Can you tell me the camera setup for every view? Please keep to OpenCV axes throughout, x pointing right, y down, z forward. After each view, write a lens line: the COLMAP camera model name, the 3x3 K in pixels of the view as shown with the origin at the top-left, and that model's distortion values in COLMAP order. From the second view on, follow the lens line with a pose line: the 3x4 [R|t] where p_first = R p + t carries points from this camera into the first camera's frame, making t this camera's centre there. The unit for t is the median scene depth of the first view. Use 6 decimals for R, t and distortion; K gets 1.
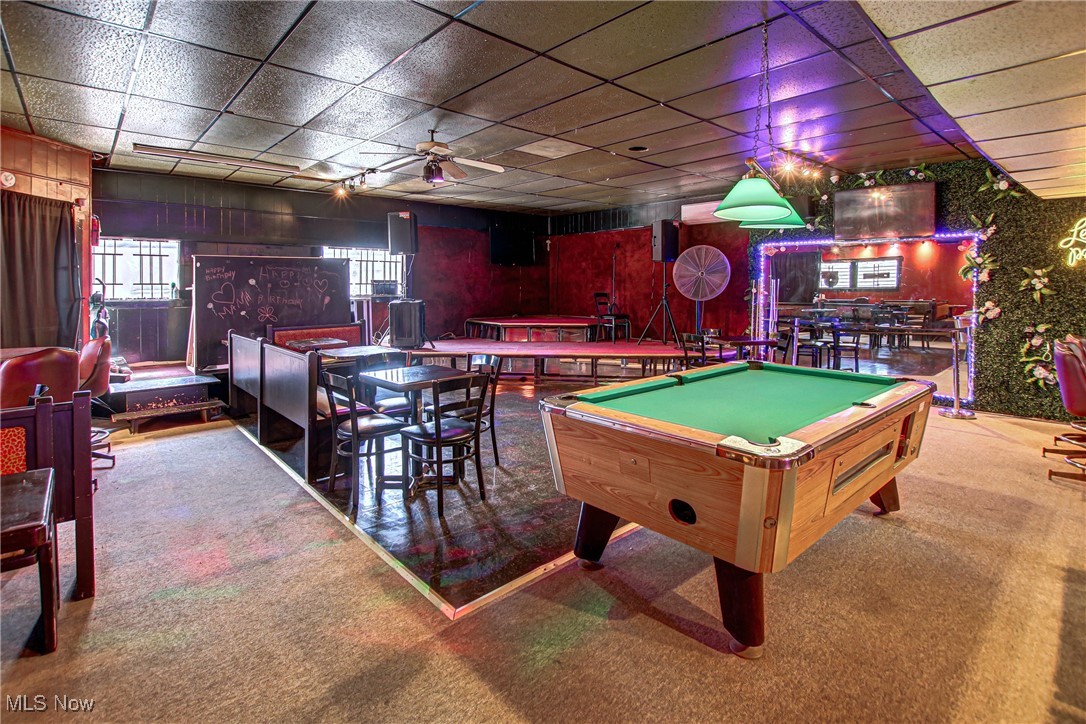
lens RADIAL K [[555.7, 0, 545.8], [0, 555.7, 309.9], [0, 0, 1]] dist [-0.026865, 0.000287]
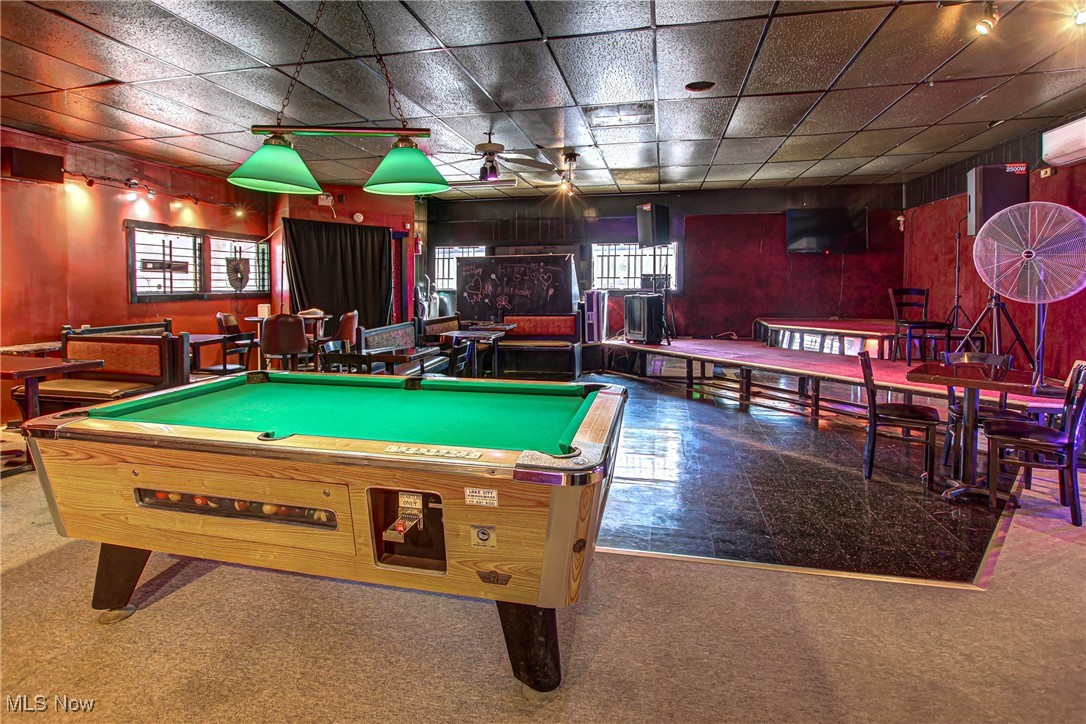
lens RADIAL K [[555.7, 0, 528.2], [0, 555.7, 293.9], [0, 0, 1]] dist [-0.026865, 0.000287]
pose [[0.572105, 0.016395, -0.820016, 0.520105], [-0.034849, 0.999383, -0.004332, -0.007515], [0.819439, 0.031055, 0.572324, 0.326247]]
